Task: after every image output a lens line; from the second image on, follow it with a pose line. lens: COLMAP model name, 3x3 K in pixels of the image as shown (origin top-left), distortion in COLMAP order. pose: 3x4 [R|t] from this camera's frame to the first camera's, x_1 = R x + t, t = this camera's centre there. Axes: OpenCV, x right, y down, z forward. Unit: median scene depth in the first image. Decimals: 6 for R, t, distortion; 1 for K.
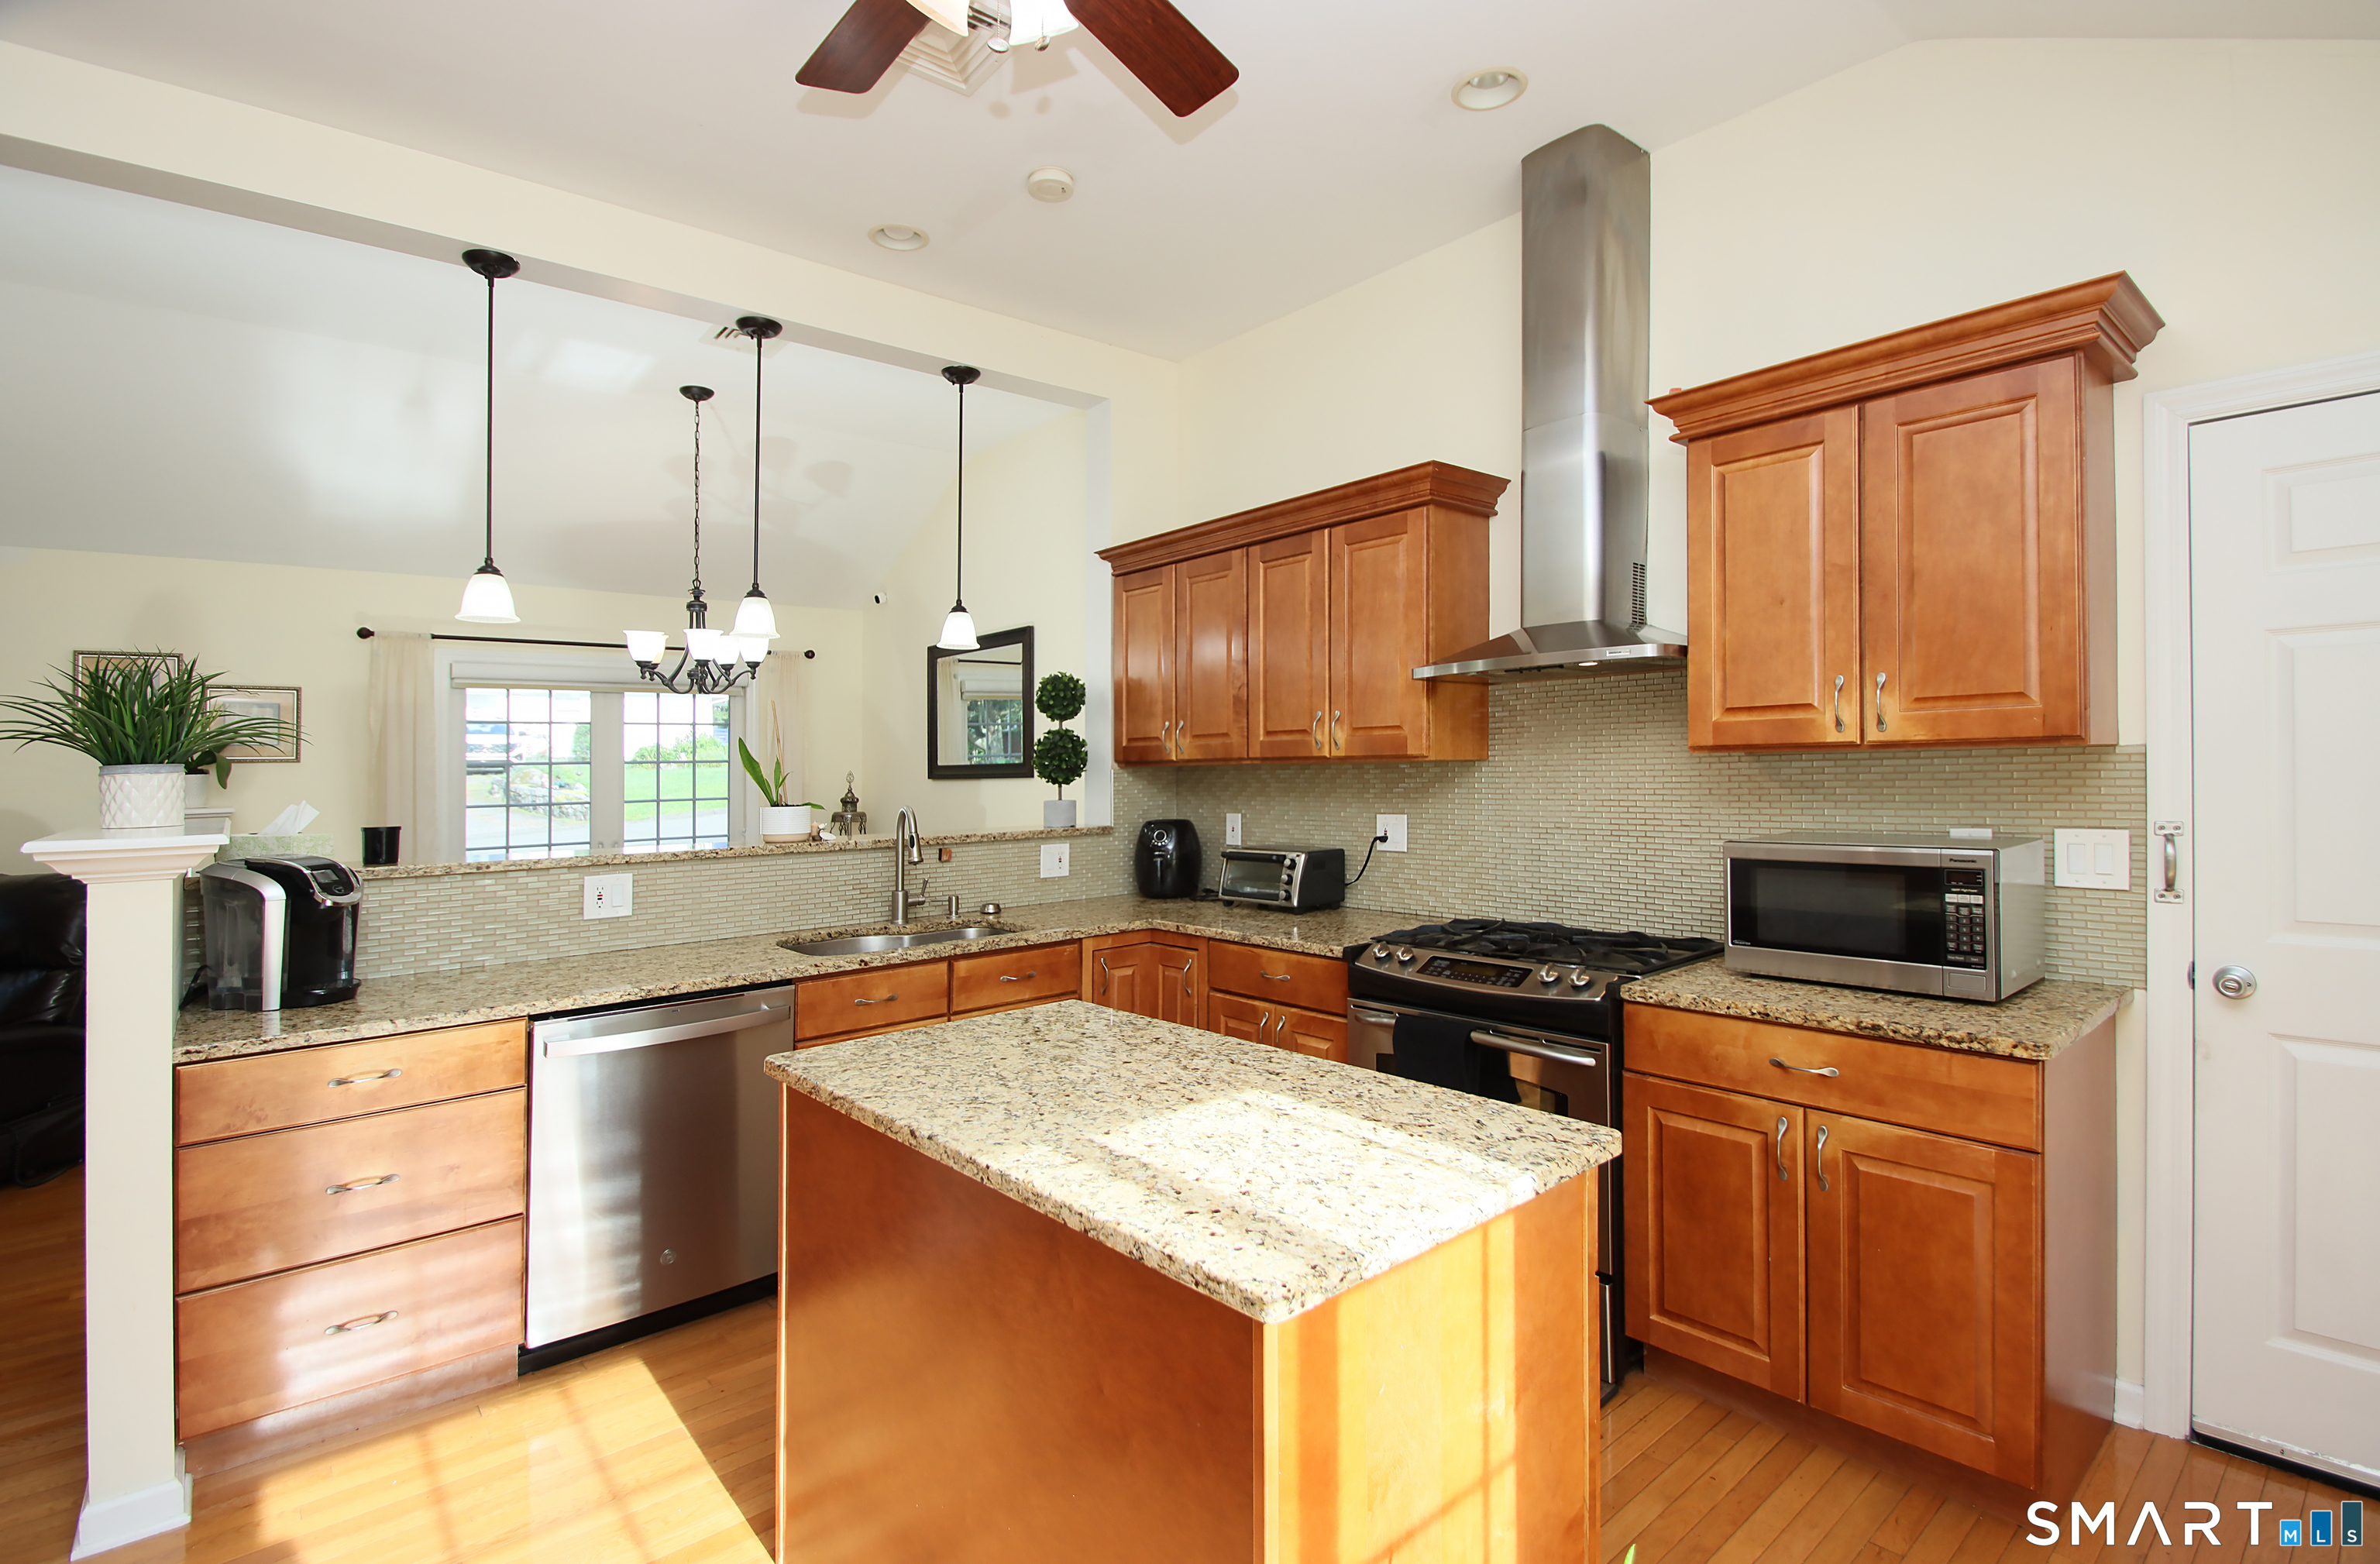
lens RADIAL K [[1108.4, 0, 1205.0], [0, 1108.4, 741.5], [0, 0, 1]] dist [0.003679, -0.012542]
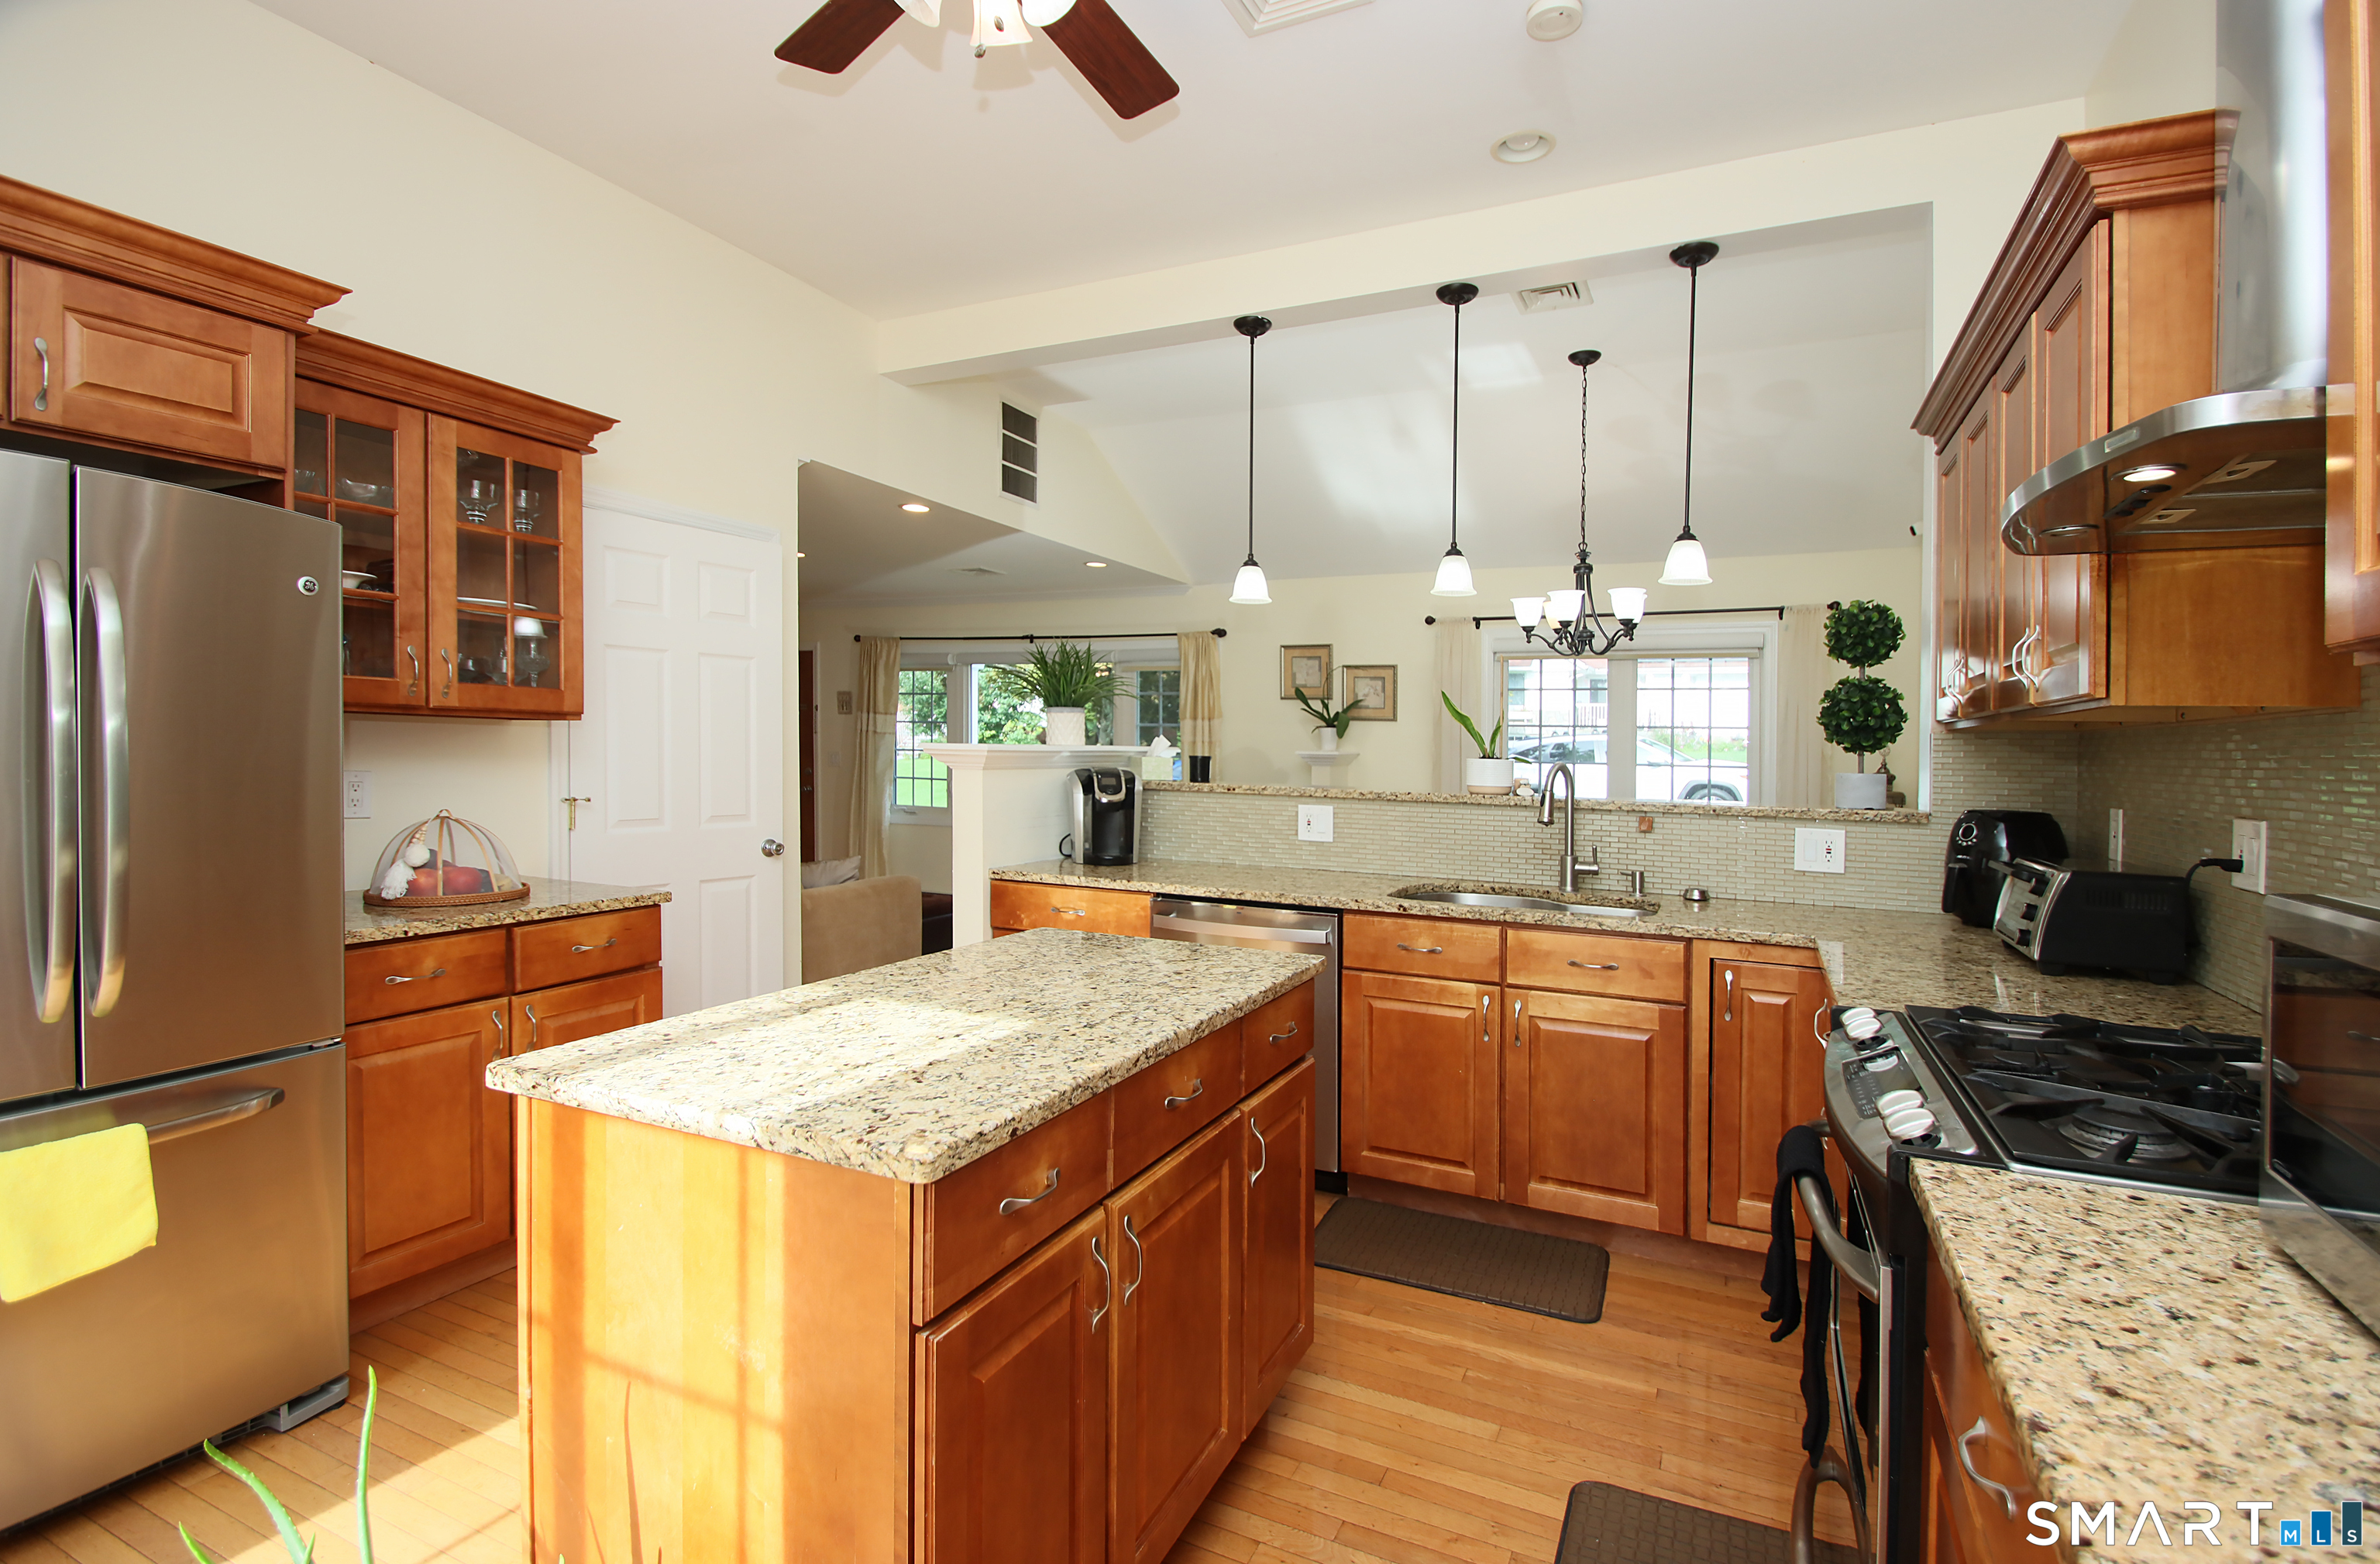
lens RADIAL K [[1108.4, 0, 1199.3], [0, 1108.4, 750.1], [0, 0, 1]] dist [0.003679, -0.012542]
pose [[0.394225, 0.030758, -0.918499, 0.575792], [-0.009488, 0.999523, 0.029399, 0.029776], [0.918965, -0.002875, 0.394329, 0.453493]]
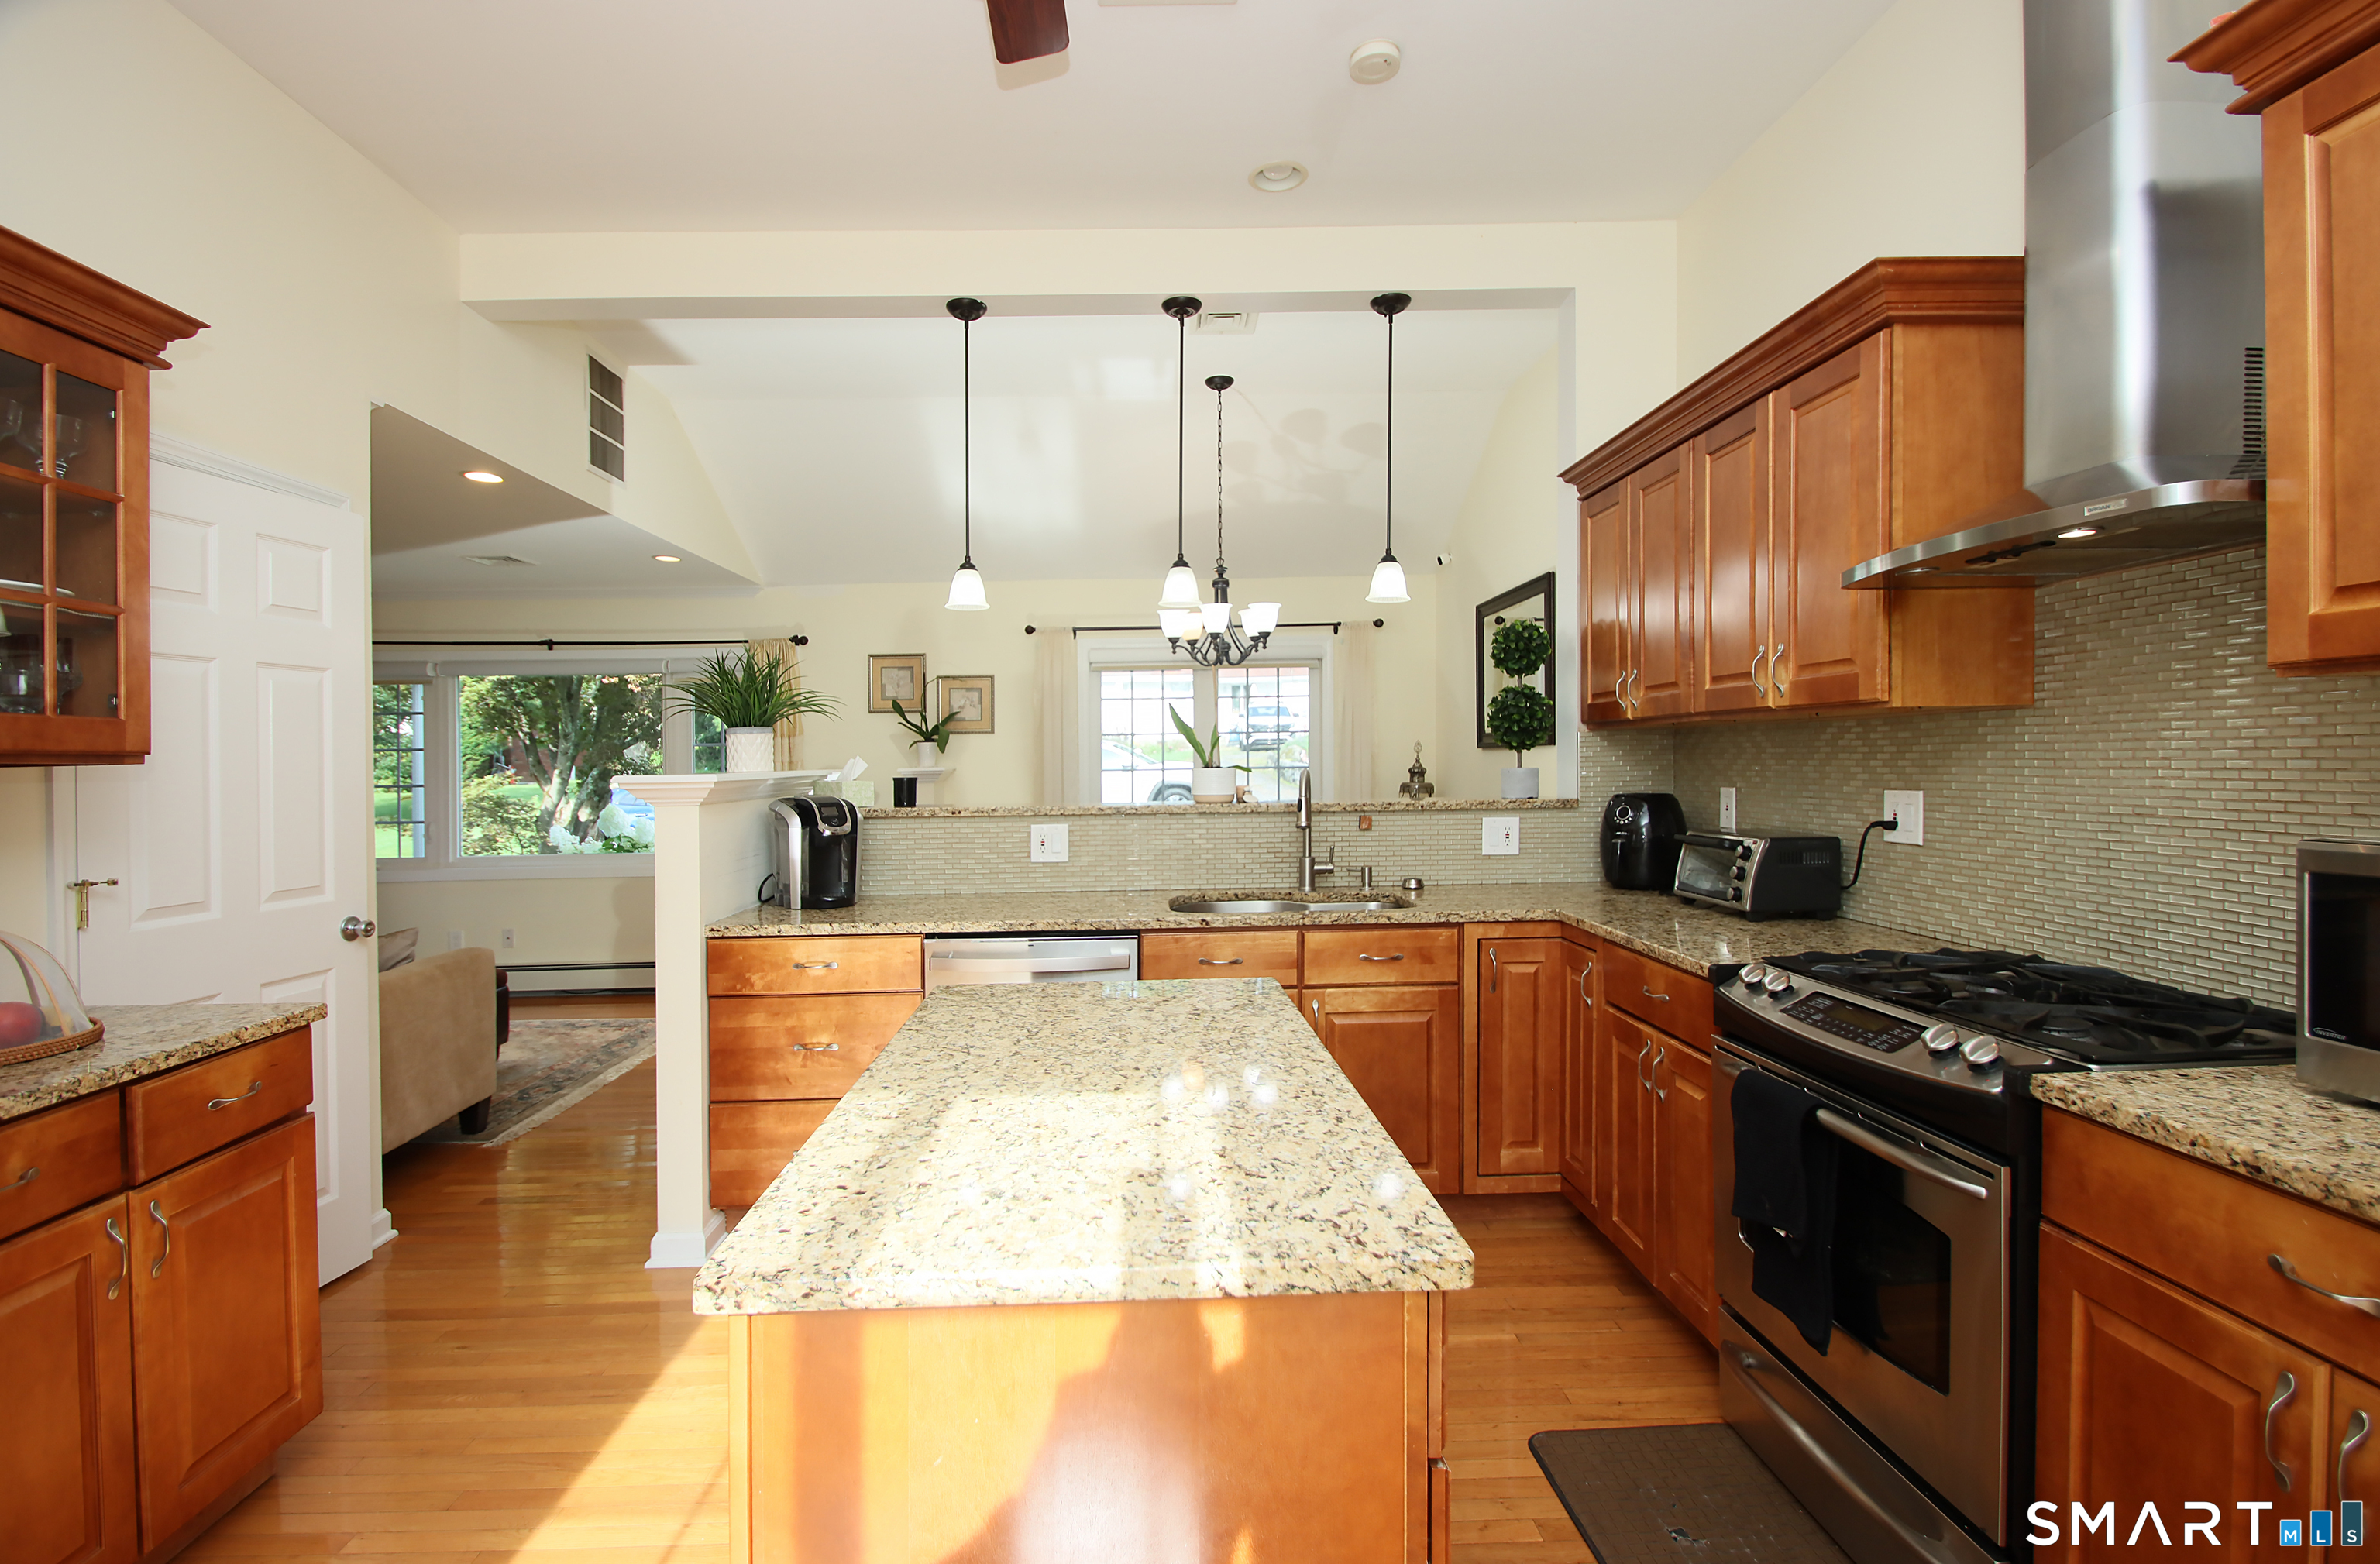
lens RADIAL K [[1139.6, 0, 1173.1], [0, 1139.6, 747.2], [0, 0, 1]] dist [0.000182, -0.008396]
pose [[0.766003, 0.000088, -0.642837, 0.352500], [0.015382, 0.999711, 0.018466, 0.024482], [0.642653, -0.024033, 0.765781, 0.211388]]
